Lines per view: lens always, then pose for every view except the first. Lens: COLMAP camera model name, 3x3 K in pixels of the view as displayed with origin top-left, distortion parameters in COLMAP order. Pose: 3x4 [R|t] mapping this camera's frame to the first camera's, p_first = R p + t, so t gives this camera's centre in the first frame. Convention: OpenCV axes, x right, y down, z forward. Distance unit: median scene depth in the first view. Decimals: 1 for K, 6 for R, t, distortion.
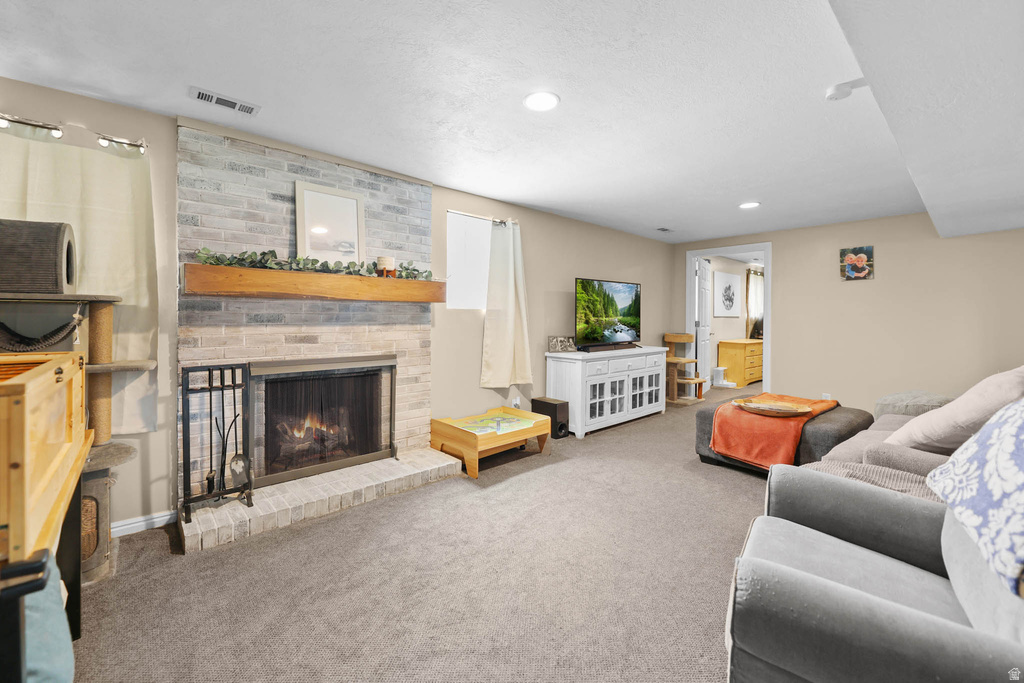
lens RADIAL K [[434.1, 0, 496.3], [0, 434.1, 314.3], [0, 0, 1]] dist [0.000210, 0.000121]
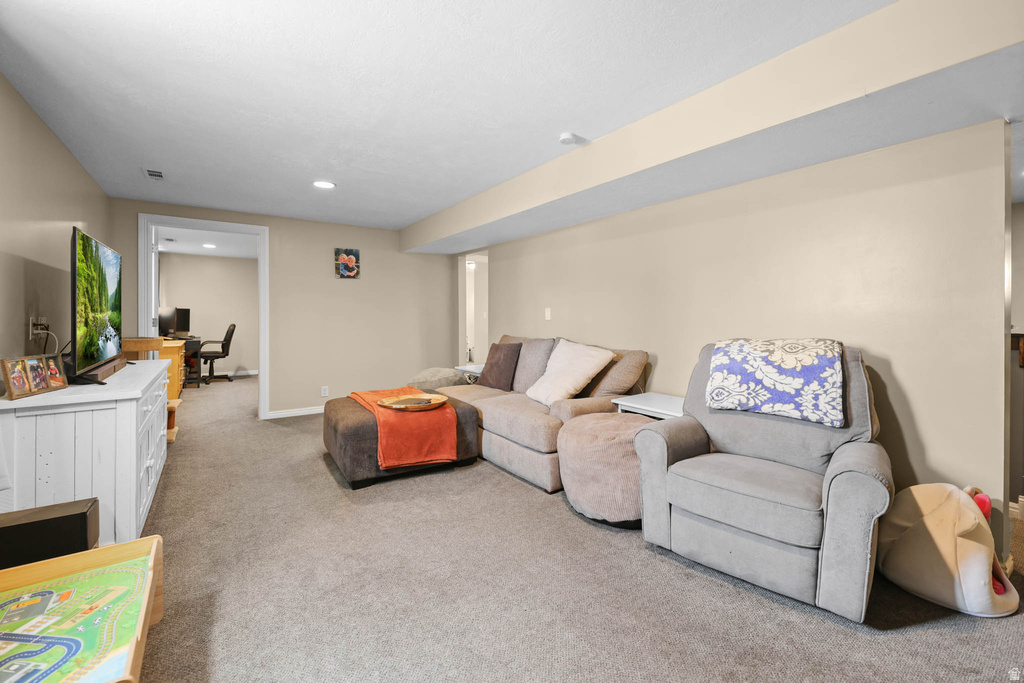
lens RADIAL K [[431.9, 0, 524.9], [0, 431.9, 310.2], [0, 0, 1]] dist [-0.000791, -0.000161]
pose [[0.060736, 0.004219, 0.998145, -0.240356], [-0.004037, 0.999984, -0.003982, 0.004497], [-0.998146, -0.003788, 0.060752, 0.482813]]
